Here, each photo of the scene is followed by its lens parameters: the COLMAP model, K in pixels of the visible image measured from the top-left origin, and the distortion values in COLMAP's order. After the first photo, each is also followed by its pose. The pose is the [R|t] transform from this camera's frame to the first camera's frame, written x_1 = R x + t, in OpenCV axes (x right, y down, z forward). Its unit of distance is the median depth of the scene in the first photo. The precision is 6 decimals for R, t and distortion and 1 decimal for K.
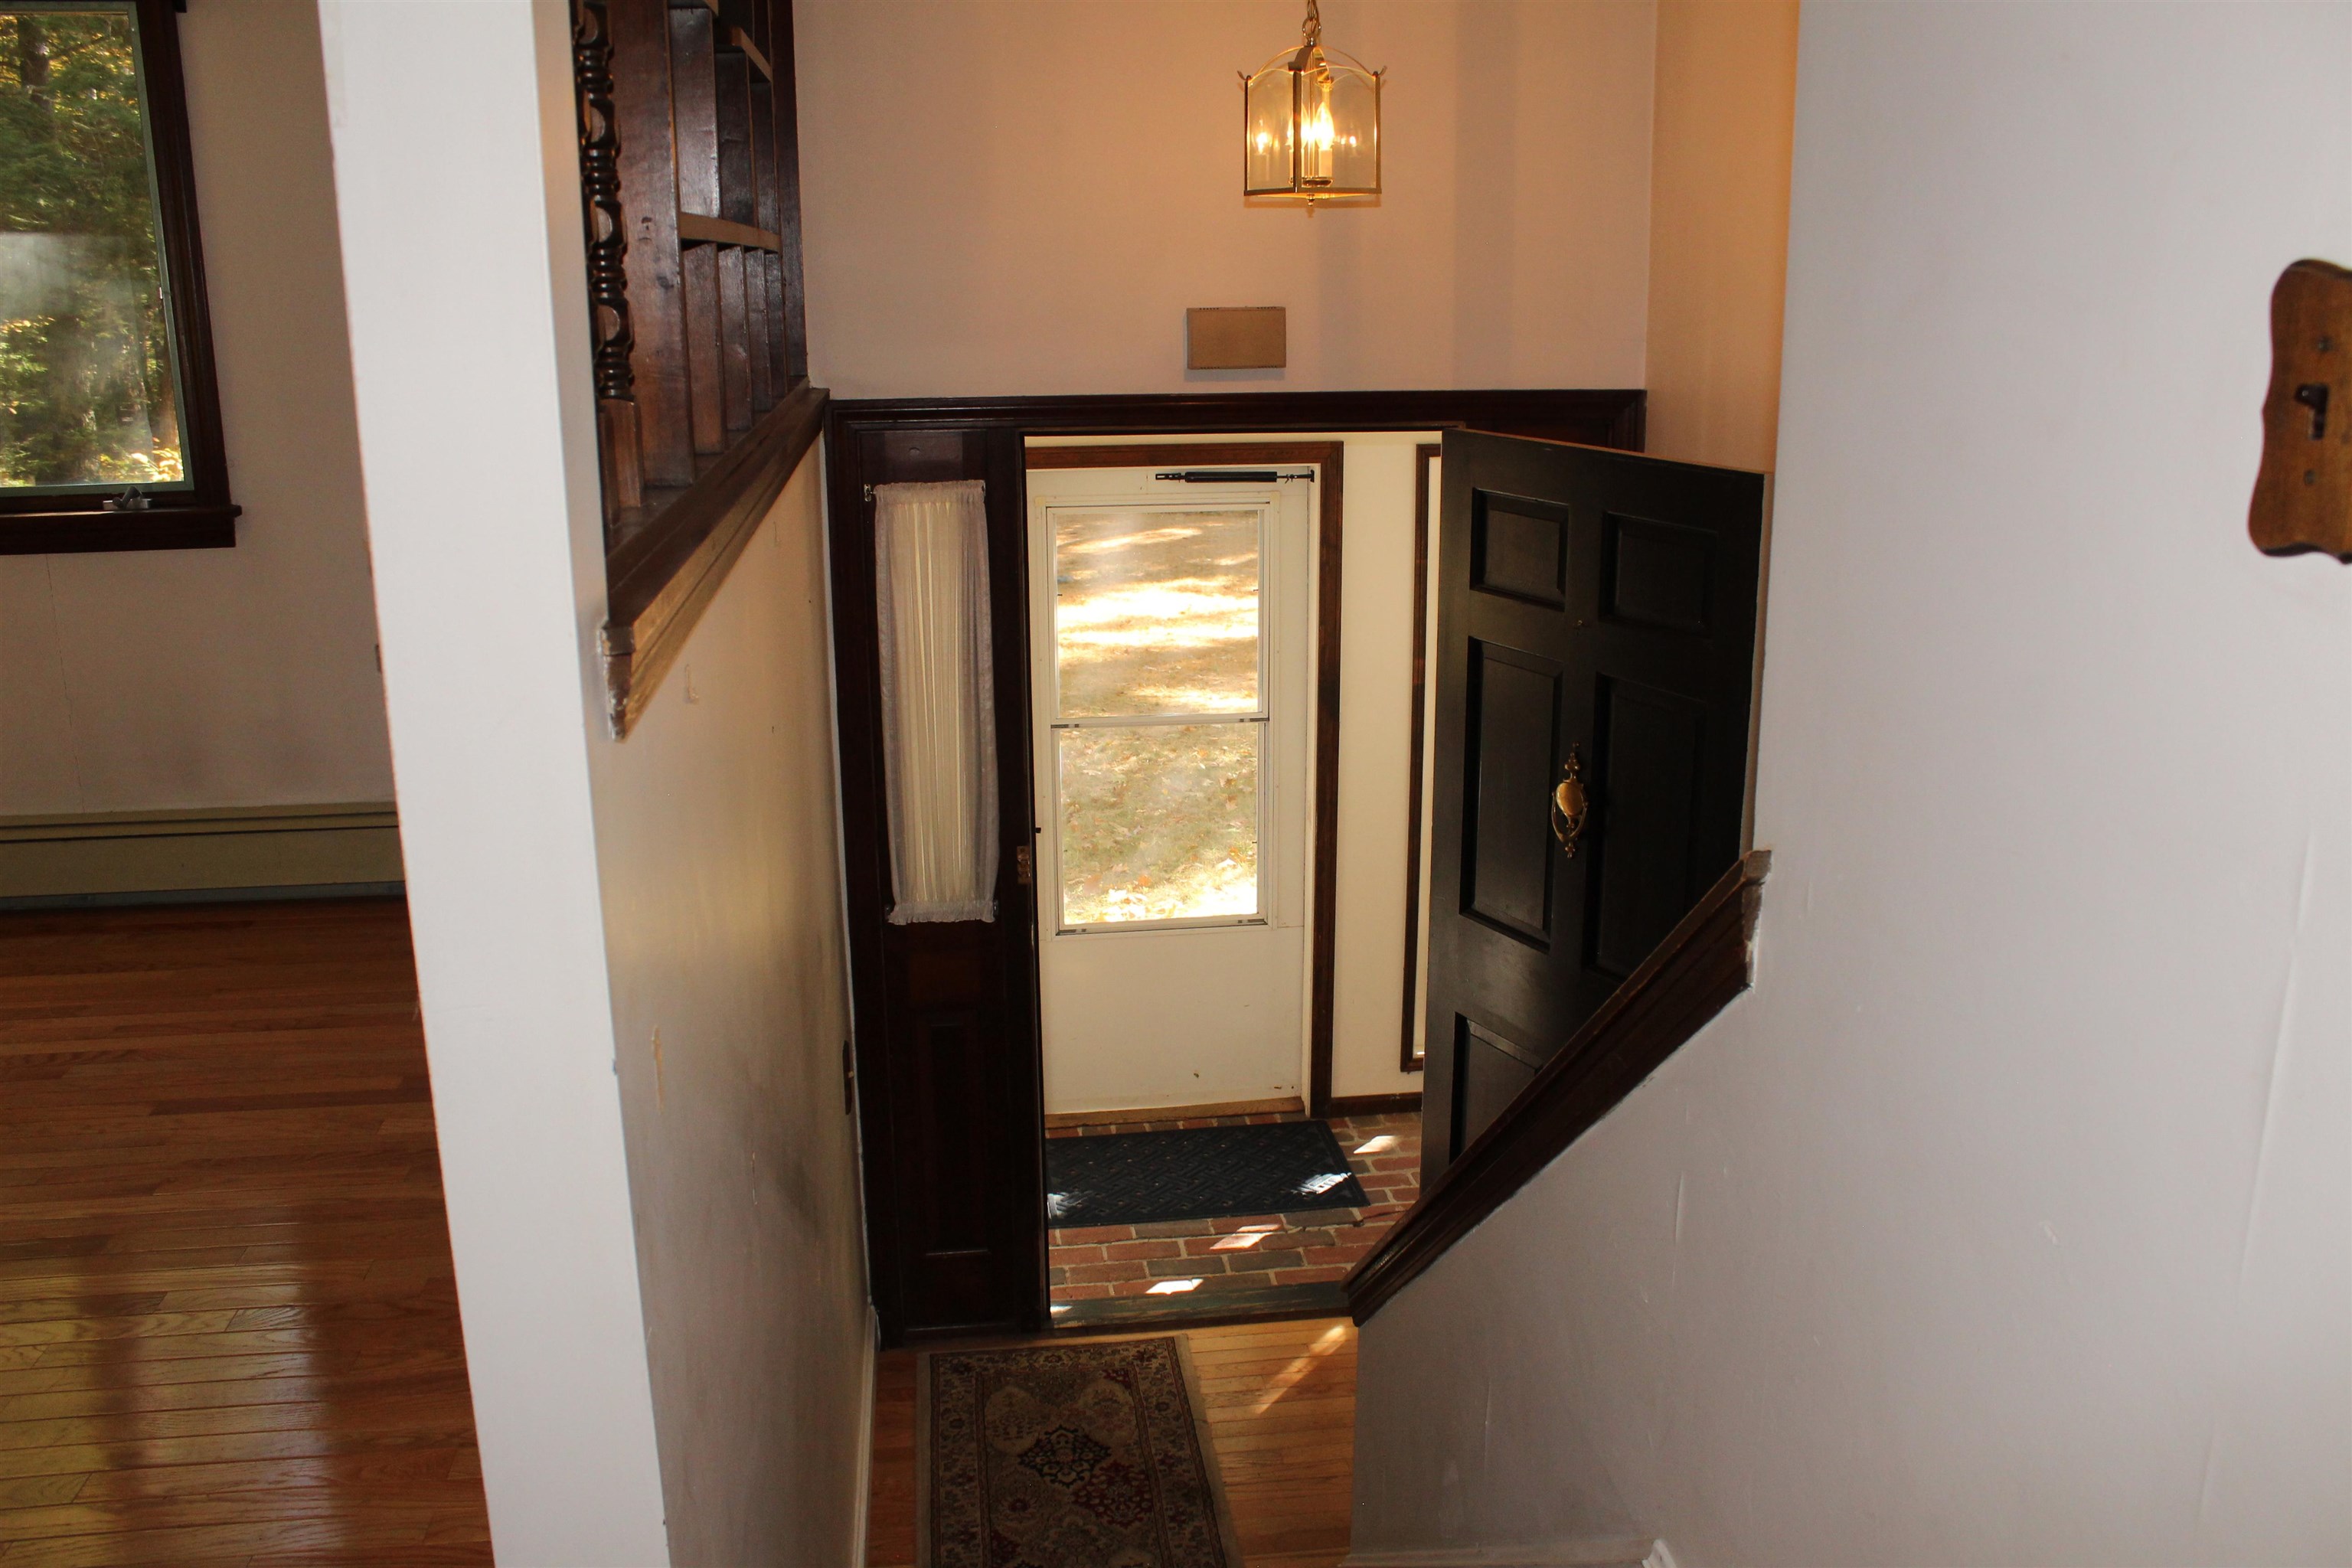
lens RADIAL K [[2064.7, 0, 1178.8], [0, 2064.7, 784.9], [0, 0, 1]] dist [-0.143176, 0.123591]
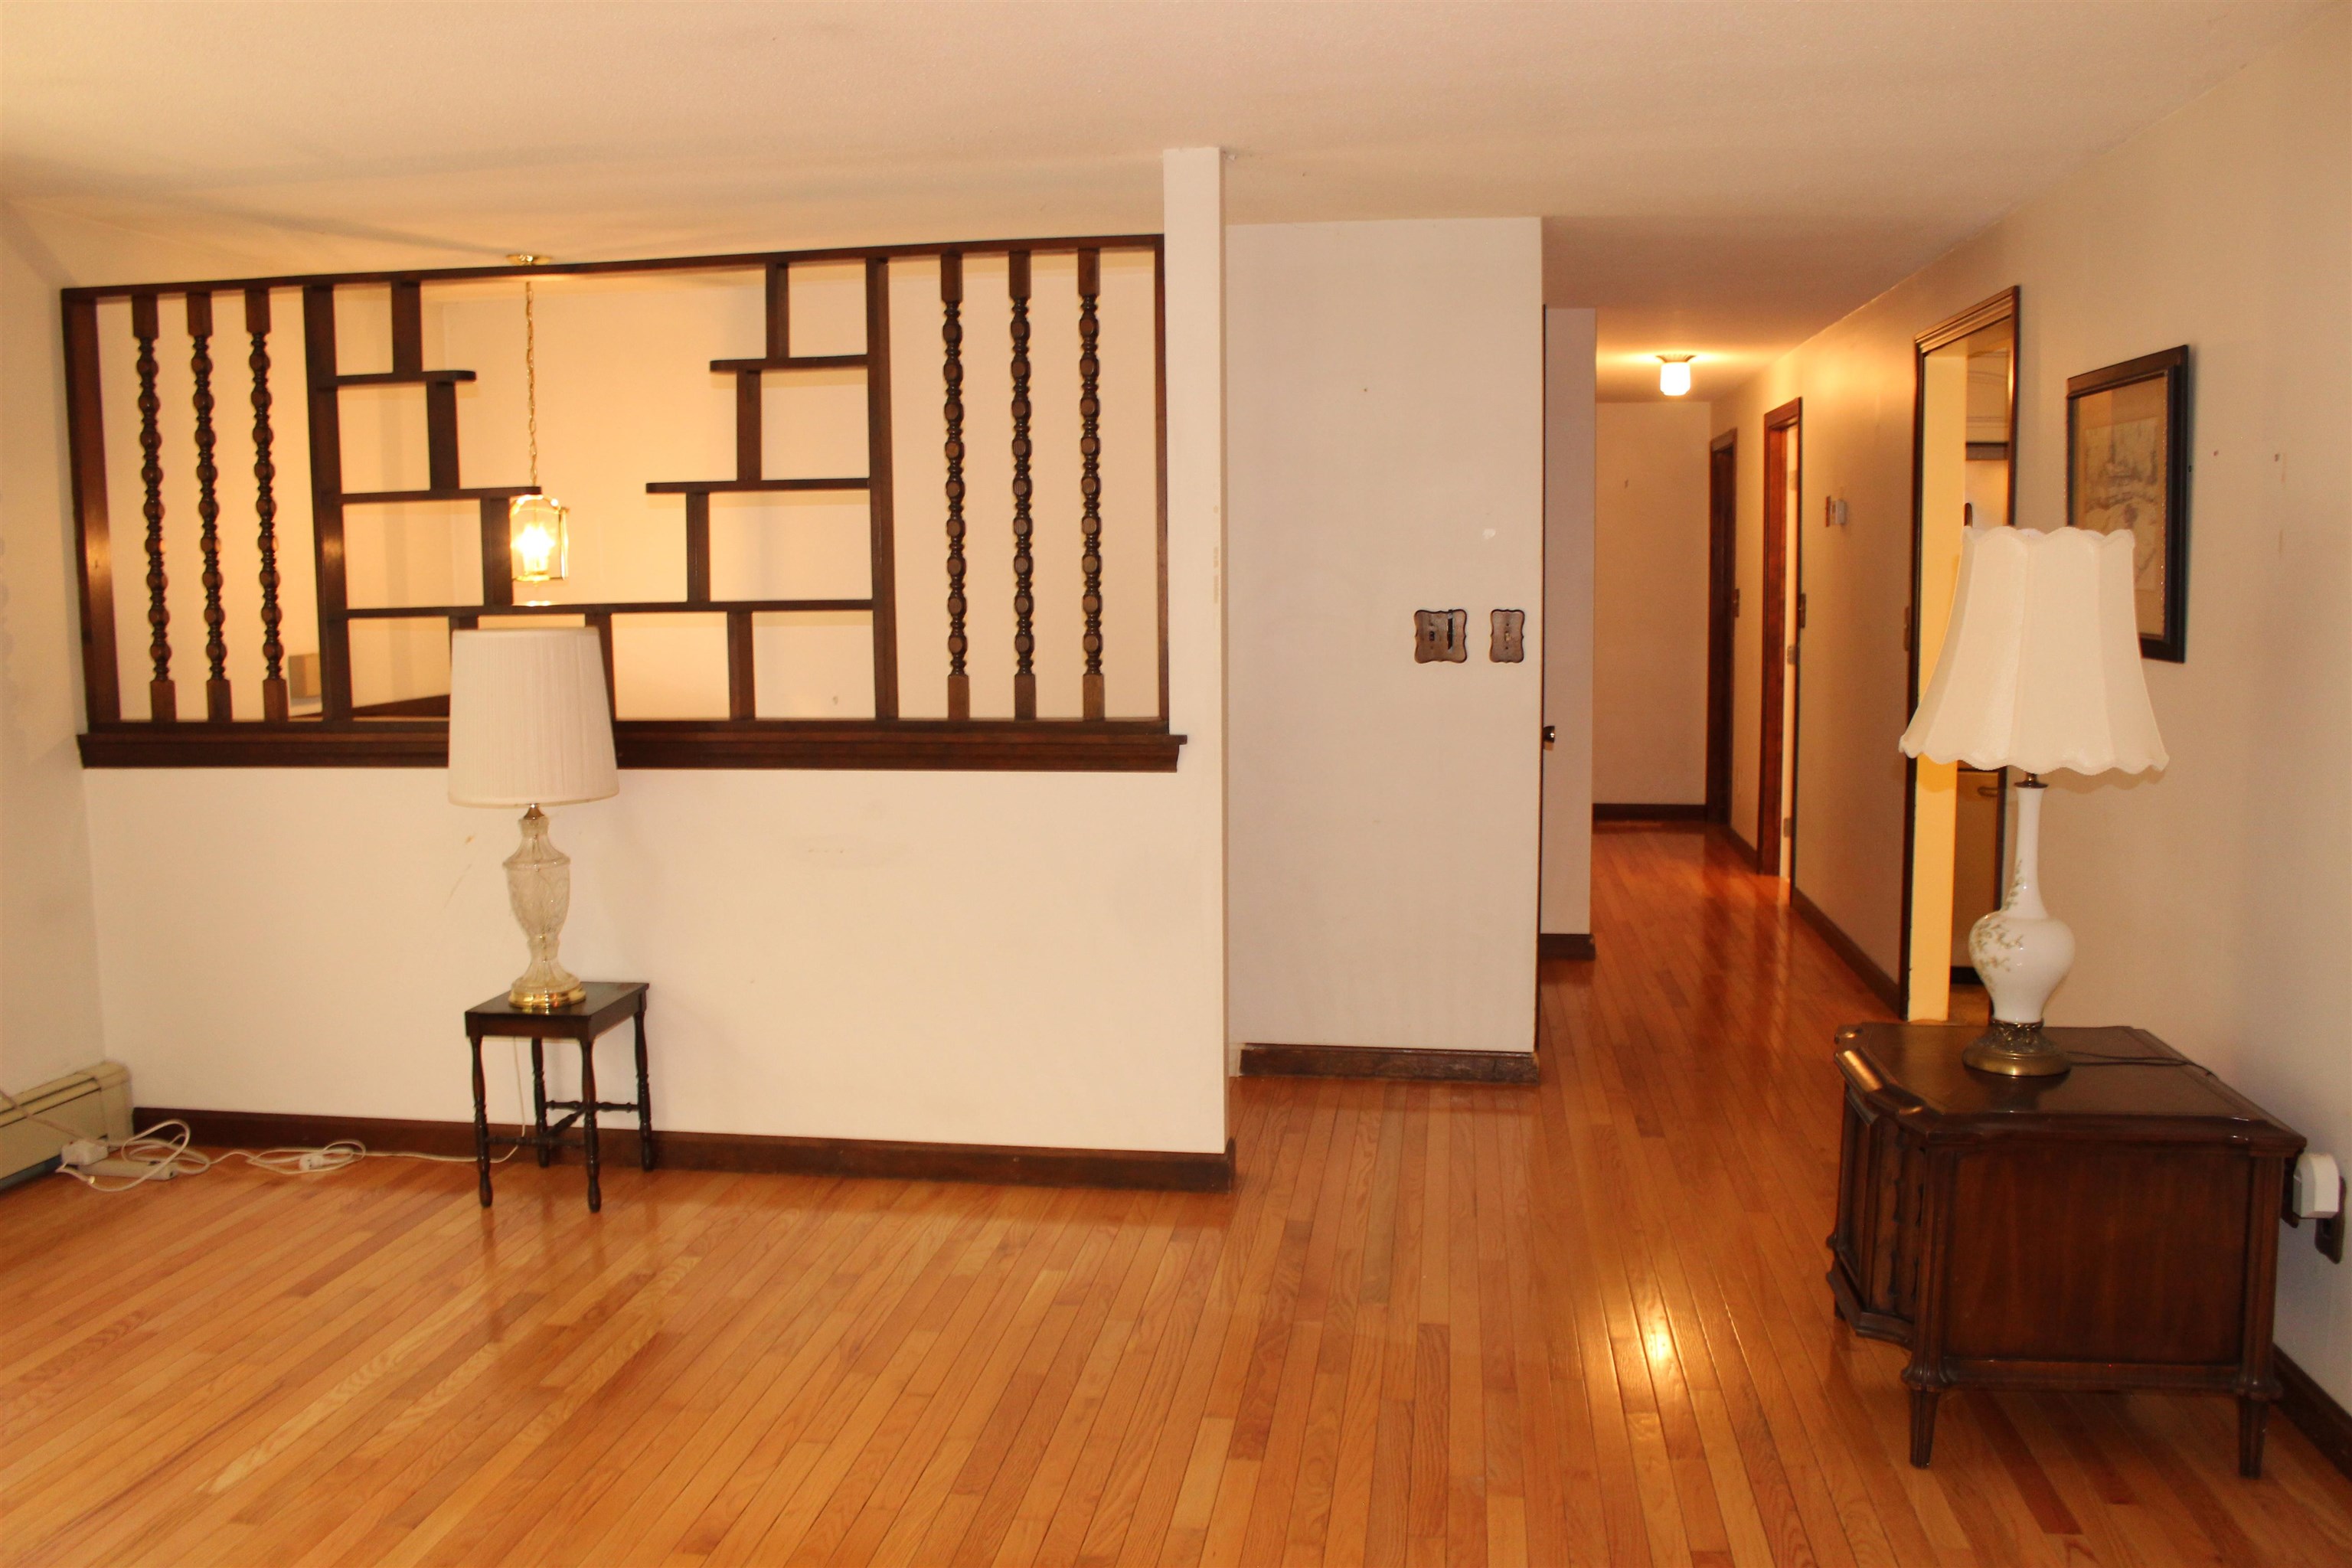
lens RADIAL K [[2064.7, 0, 1175.4], [0, 2064.7, 784.3], [0, 0, 1]] dist [-0.143176, 0.123591]
pose [[0.251112, -0.100031, 0.962776, -1.474783], [0.254507, 0.966472, 0.034035, -0.047544], [-0.933900, 0.236486, 0.268151, 0.069220]]
